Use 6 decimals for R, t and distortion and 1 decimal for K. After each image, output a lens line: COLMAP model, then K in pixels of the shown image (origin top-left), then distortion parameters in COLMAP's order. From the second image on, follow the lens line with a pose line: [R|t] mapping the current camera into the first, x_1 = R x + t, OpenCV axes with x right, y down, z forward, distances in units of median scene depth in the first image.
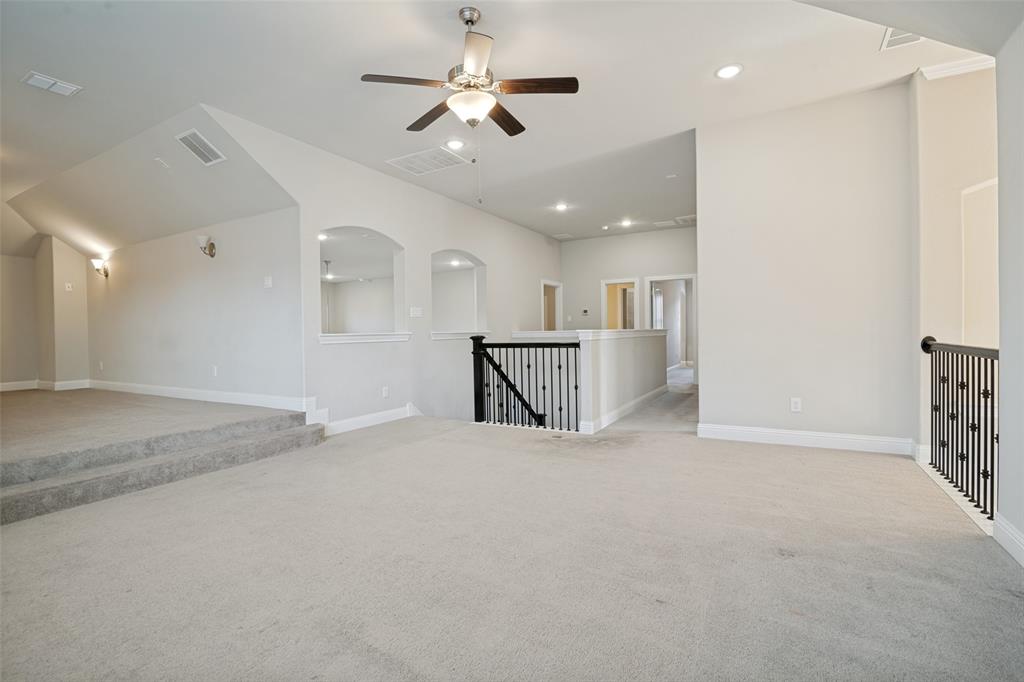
lens RADIAL K [[470.7, 0, 513.6], [0, 470.7, 338.4], [0, 0, 1]] dist [-0.019275, -0.000542]
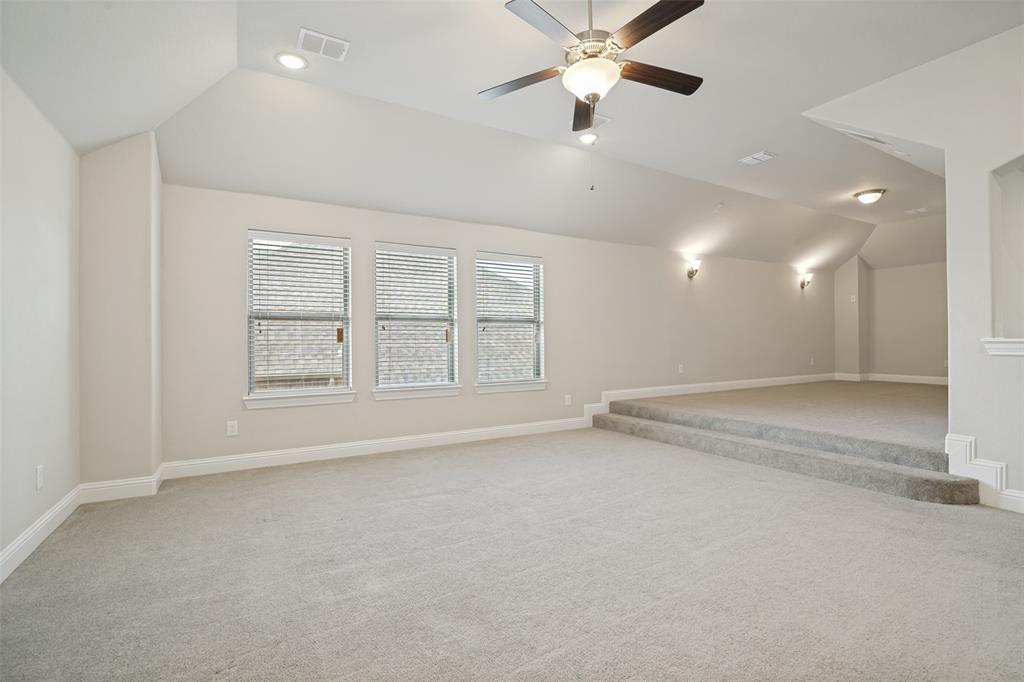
lens RADIAL K [[470.7, 0, 513.6], [0, 470.7, 338.4], [0, 0, 1]] dist [-0.019275, -0.000542]
pose [[-0.501434, 0.009954, -0.865139, 0.595334], [0.002726, 0.999947, 0.009926, -0.021506], [0.865192, 0.002619, -0.501434, 1.063517]]
